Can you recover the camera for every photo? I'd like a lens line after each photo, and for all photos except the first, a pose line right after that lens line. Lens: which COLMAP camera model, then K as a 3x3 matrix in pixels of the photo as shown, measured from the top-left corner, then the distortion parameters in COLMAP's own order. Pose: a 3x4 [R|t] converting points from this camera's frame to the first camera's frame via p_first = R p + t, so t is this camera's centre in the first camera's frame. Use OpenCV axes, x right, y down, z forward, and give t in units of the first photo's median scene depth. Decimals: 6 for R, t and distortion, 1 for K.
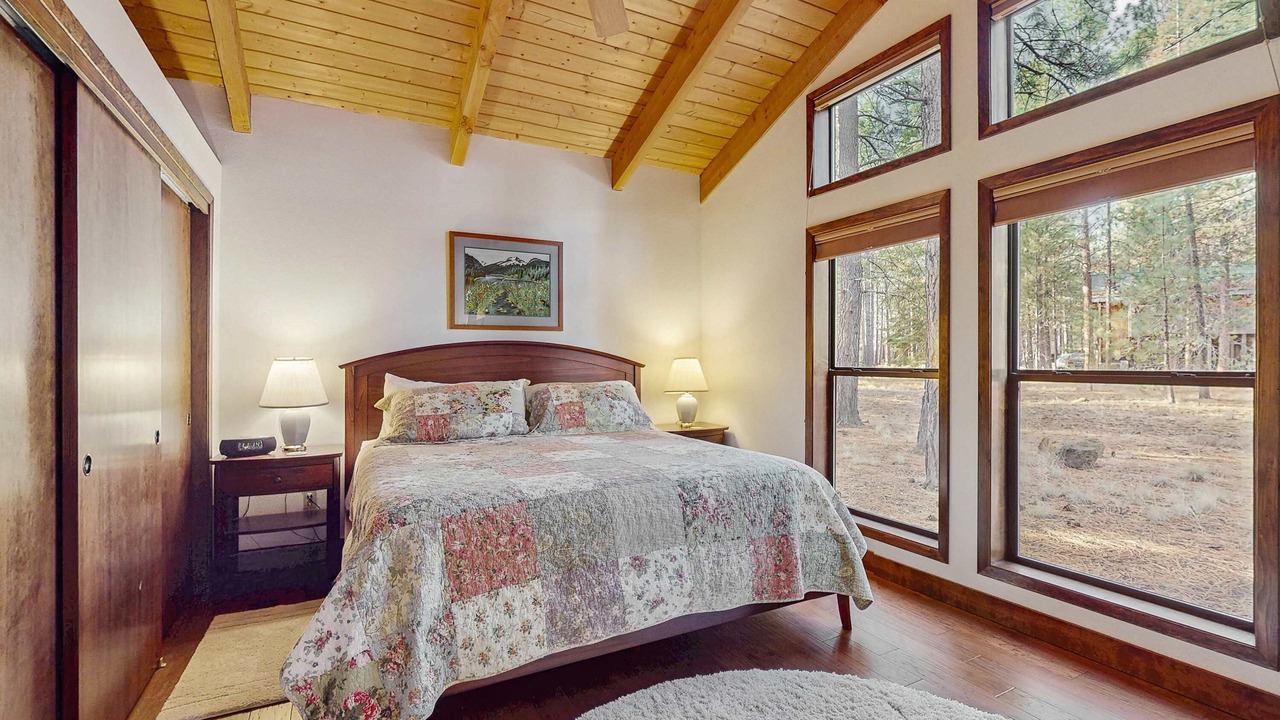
lens RADIAL K [[567.4, 0, 643.2], [0, 567.4, 361.1], [0, 0, 1]] dist [0.002498, 0.000518]
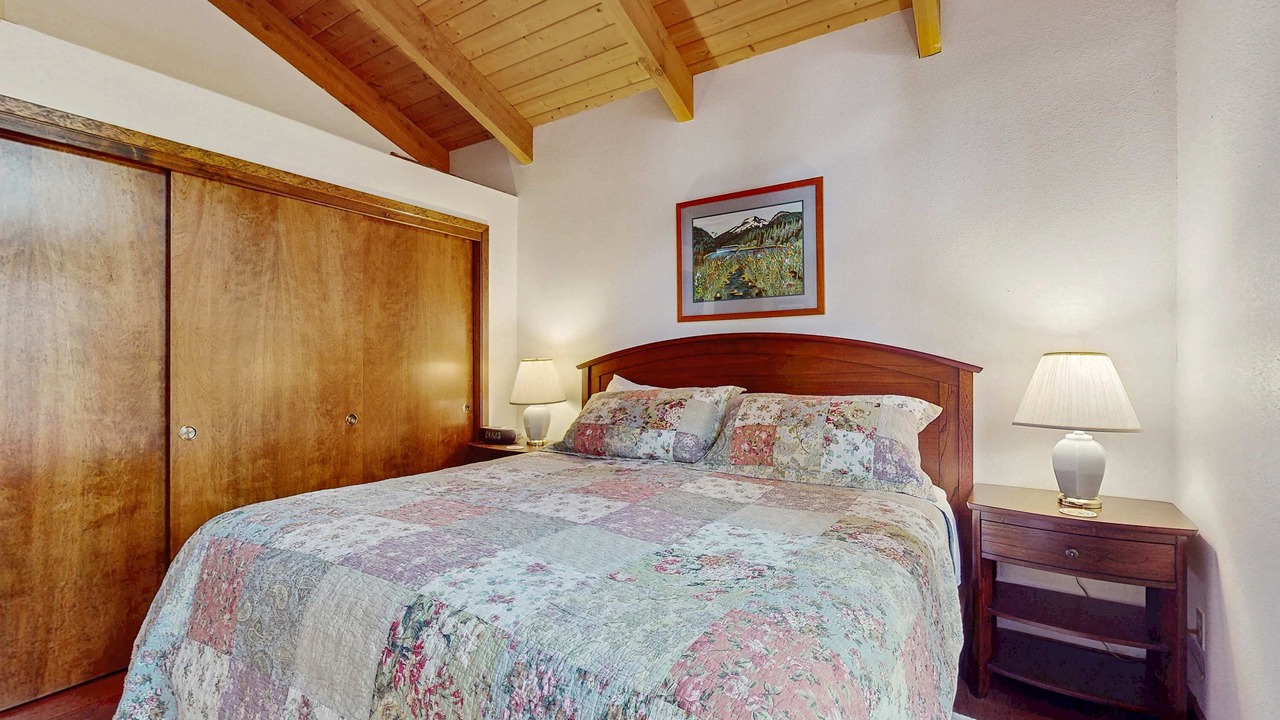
lens RADIAL K [[567.4, 0, 645.1], [0, 567.4, 362.4], [0, 0, 1]] dist [0.002498, 0.000518]
pose [[0.477697, 0.000206, -0.878525, 0.354680], [0.000976, 0.999999, 0.000765, 0.001198], [0.878524, -0.001223, 0.477697, 0.552328]]
